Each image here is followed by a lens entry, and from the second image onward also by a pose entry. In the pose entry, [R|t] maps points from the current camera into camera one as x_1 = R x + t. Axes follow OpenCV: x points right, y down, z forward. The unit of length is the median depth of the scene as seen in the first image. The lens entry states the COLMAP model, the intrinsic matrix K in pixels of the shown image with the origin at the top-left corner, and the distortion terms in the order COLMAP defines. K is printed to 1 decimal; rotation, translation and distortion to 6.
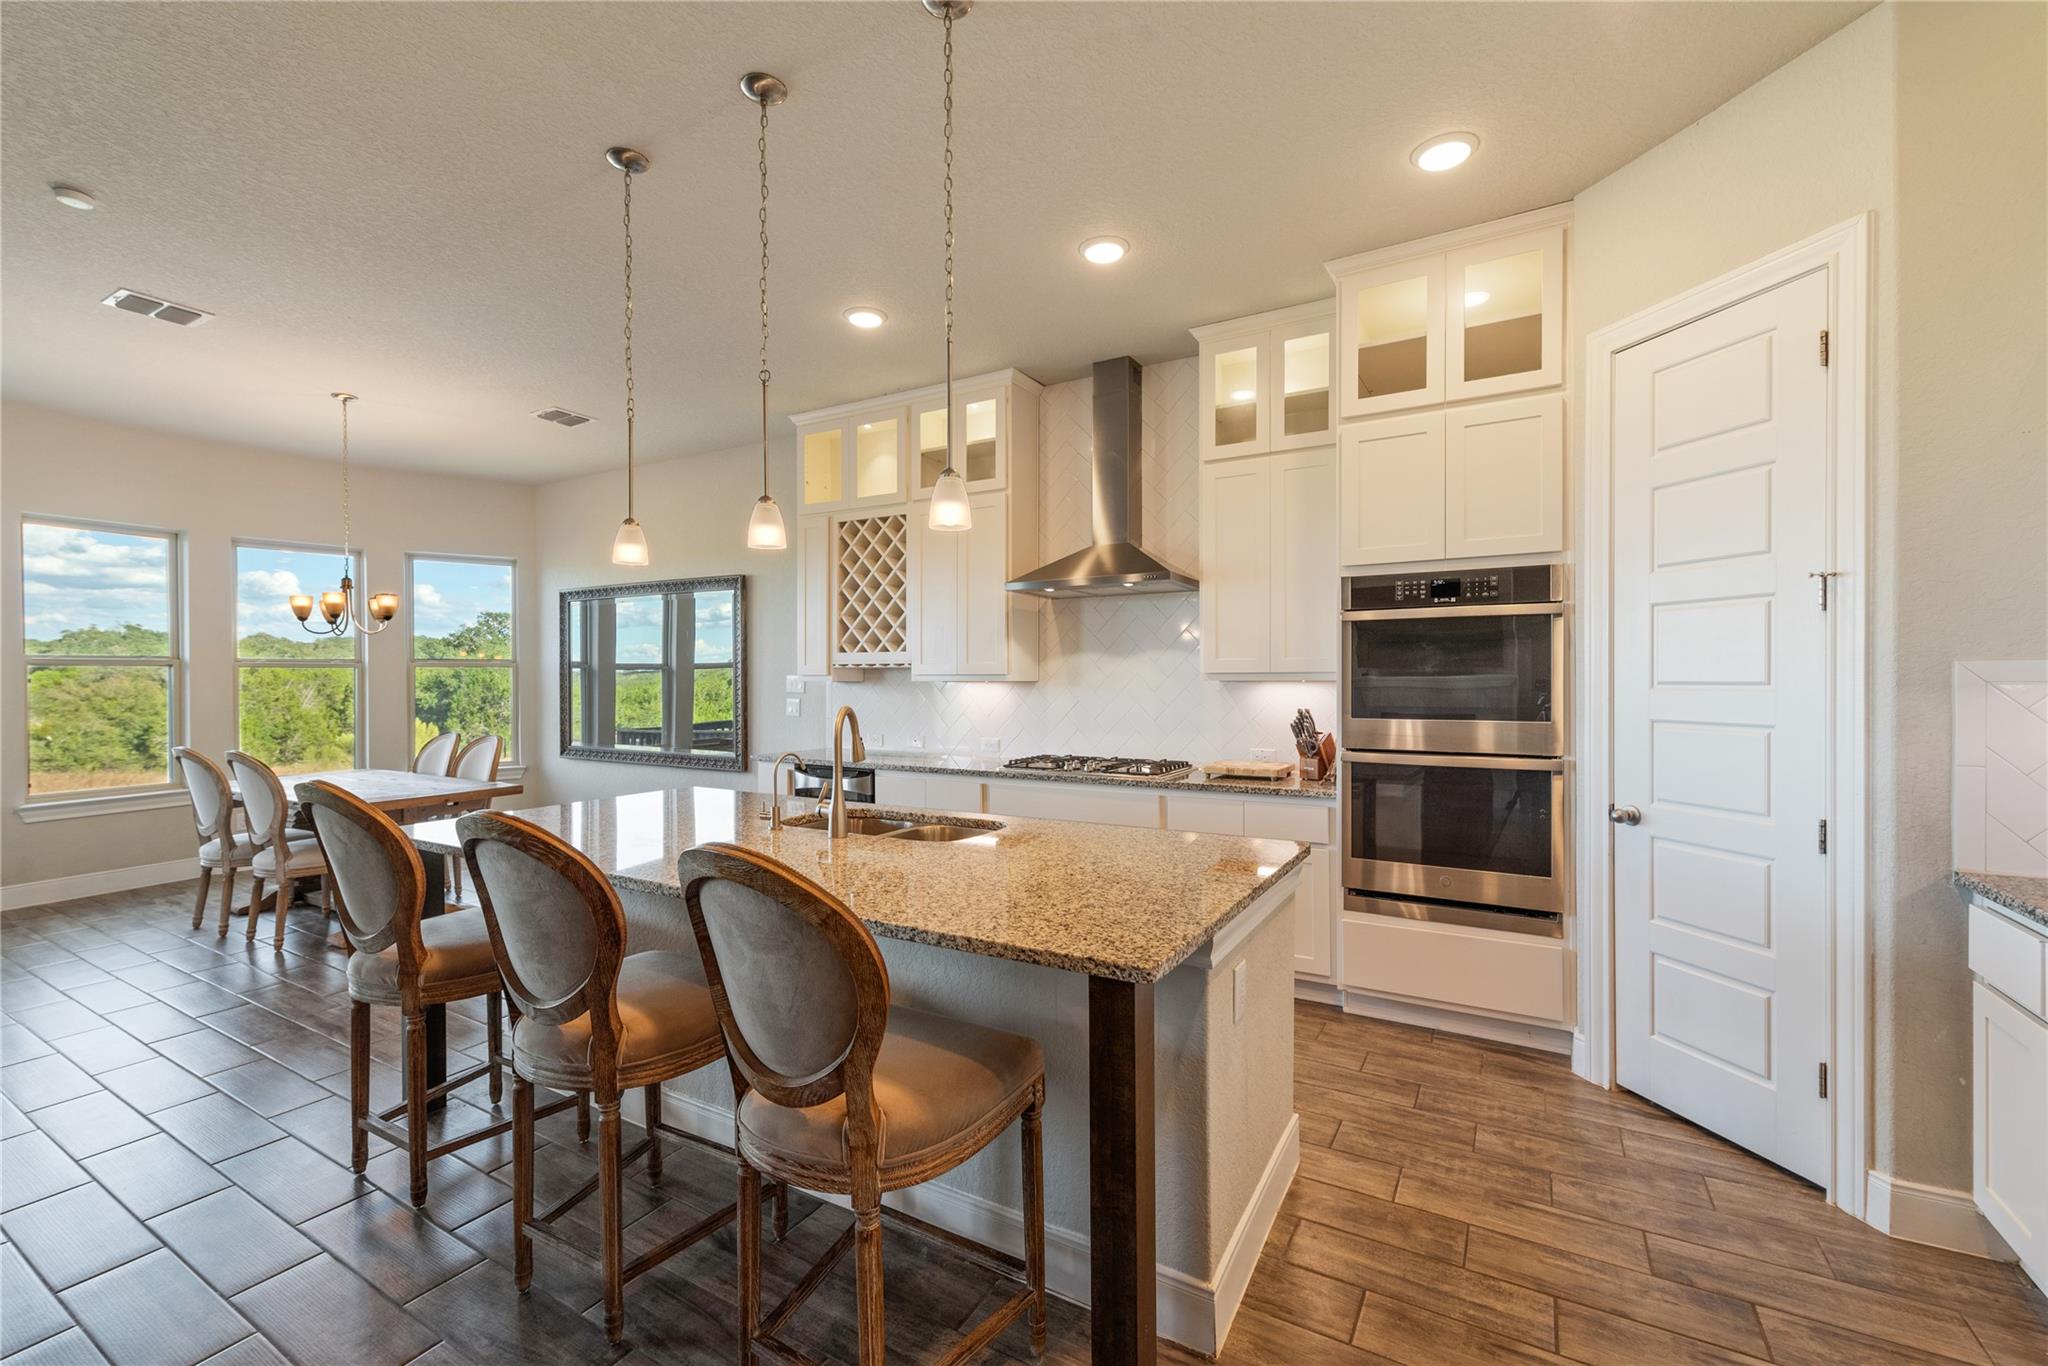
lens RADIAL K [[836.0, 0, 1043.2], [0, 836.0, 685.0], [0, 0, 1]] dist [0.005656, -0.003690]
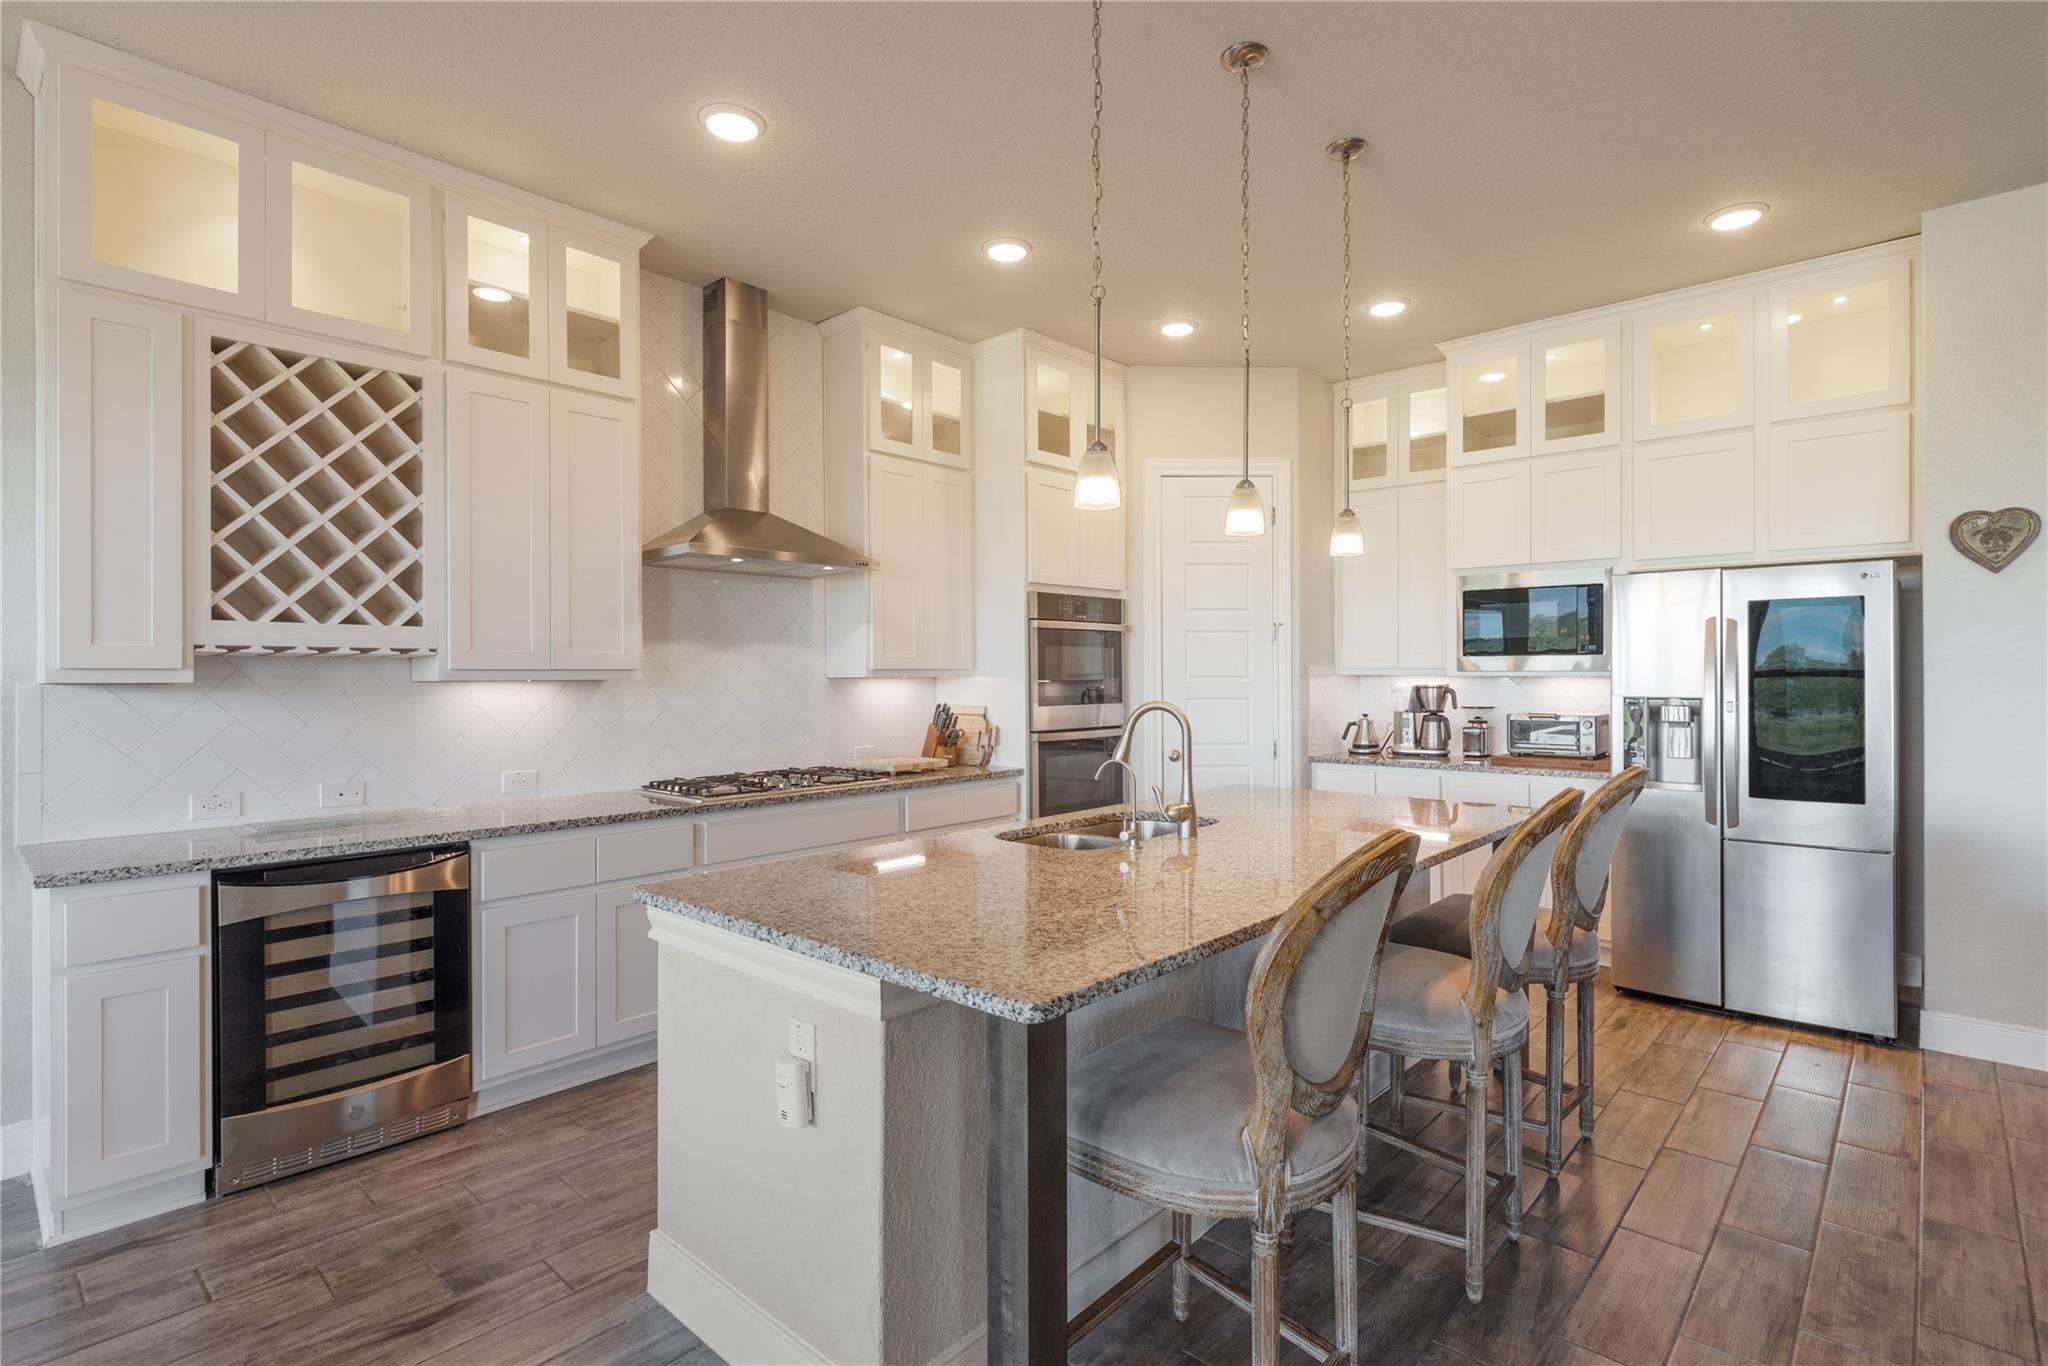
lens RADIAL K [[988.8, 0, 1027.7], [0, 988.8, 682.3], [0, 0, 1]] dist [0.002574, -0.000257]
pose [[0.225576, -0.008087, 0.974192, -0.804528], [0.012519, 0.999907, 0.005402, -0.003141], [-0.974145, 0.010978, 0.225656, 0.523366]]
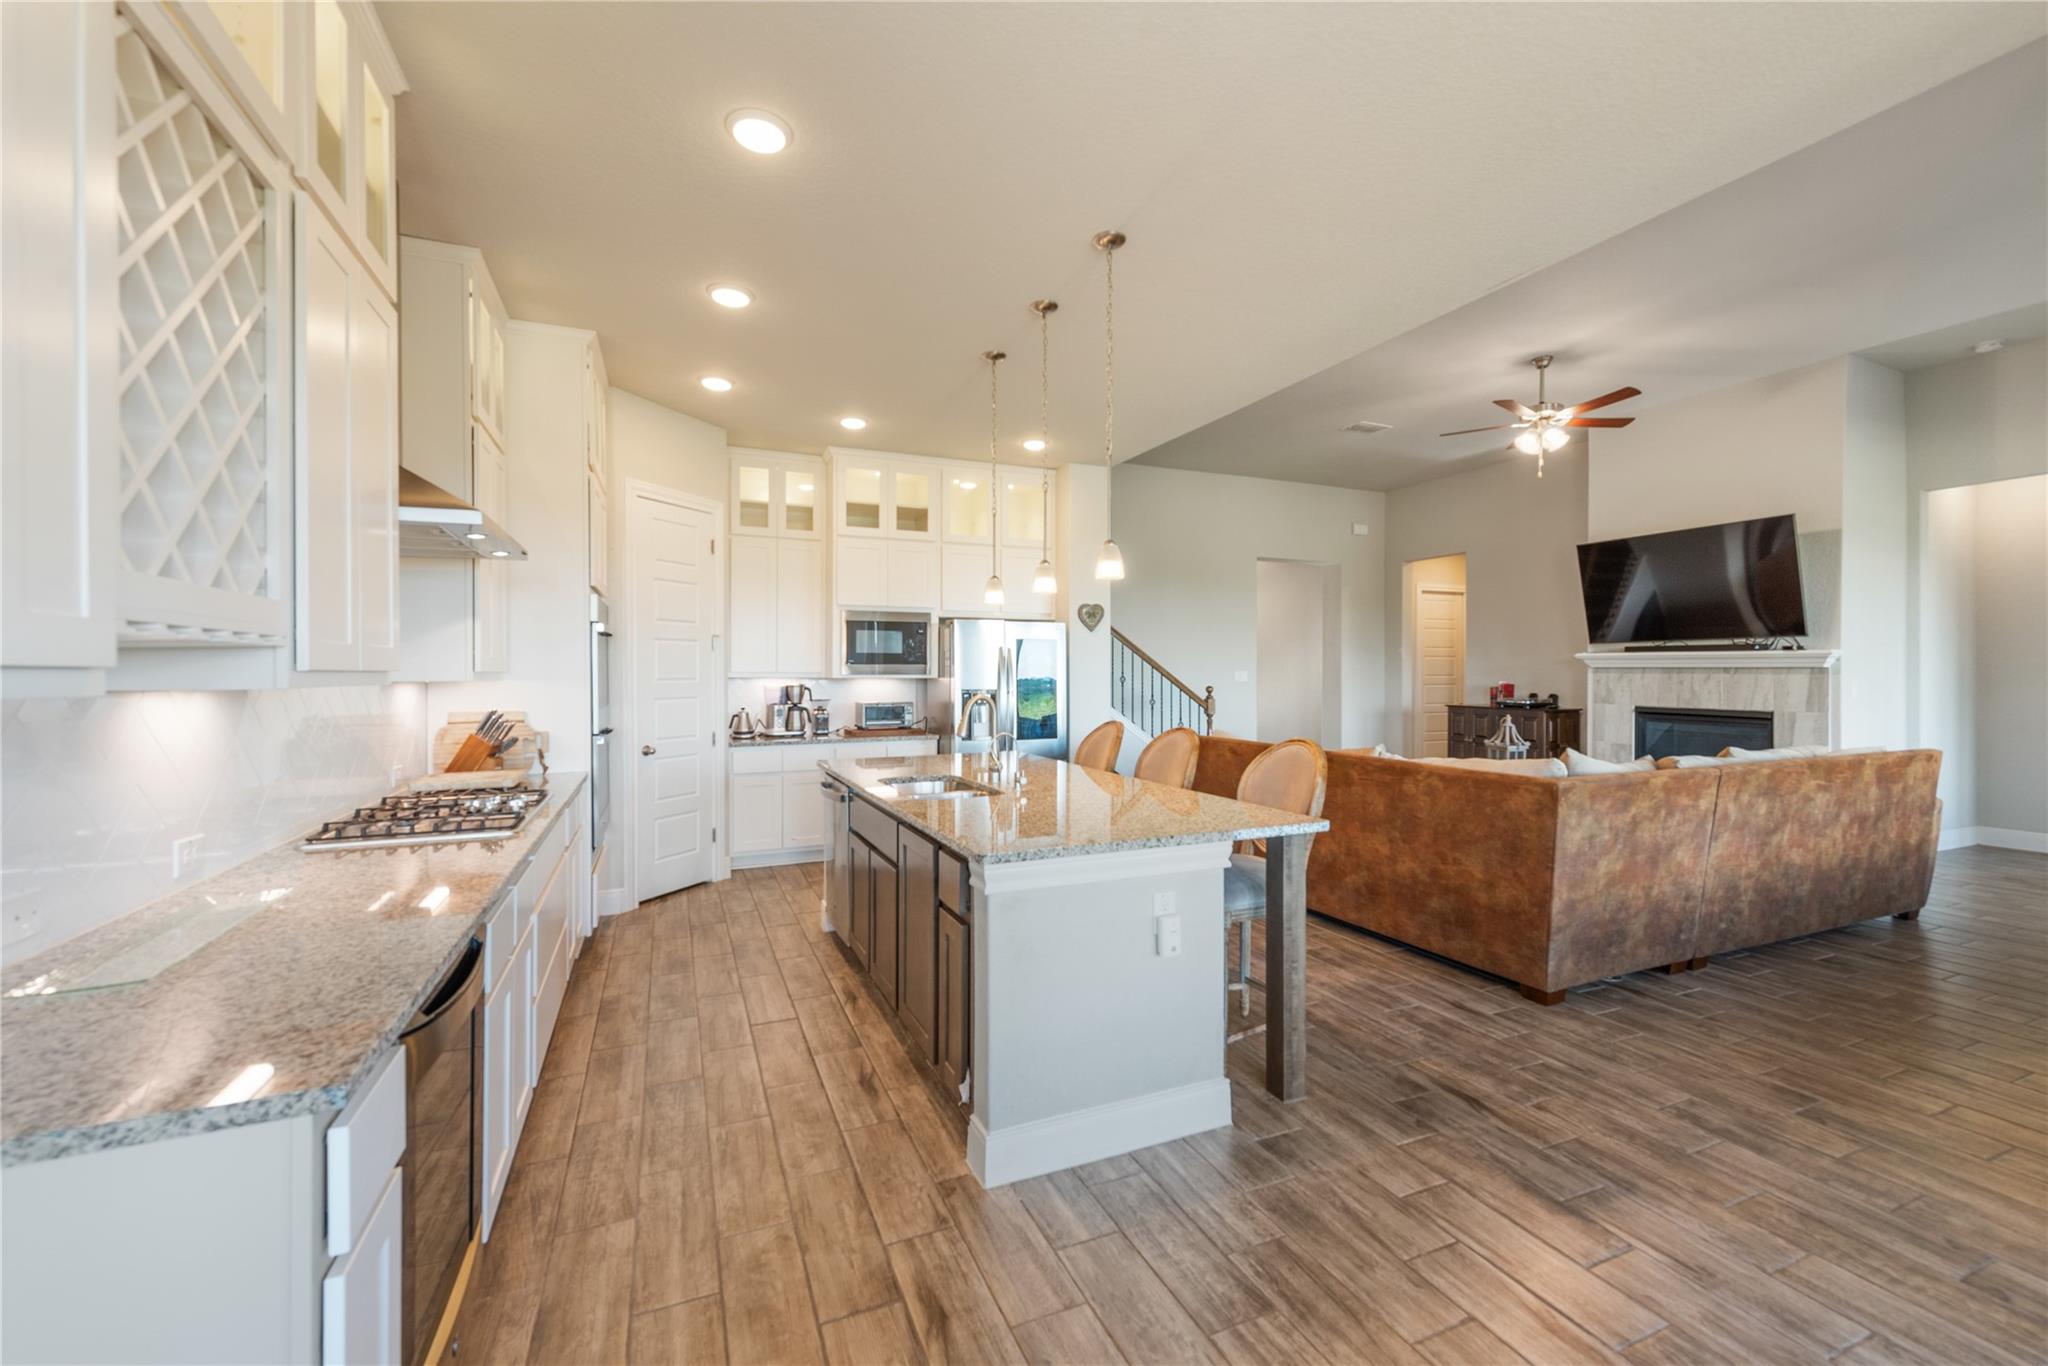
lens RADIAL K [[836.0, 0, 1034.3], [0, 836.0, 678.0], [0, 0, 1]] dist [0.005656, -0.003690]
pose [[-0.794230, 0.000210, 0.607617, -0.693099], [0.008802, 0.999899, 0.011159, -0.010940], [-0.607554, 0.014211, -0.794152, 1.217135]]
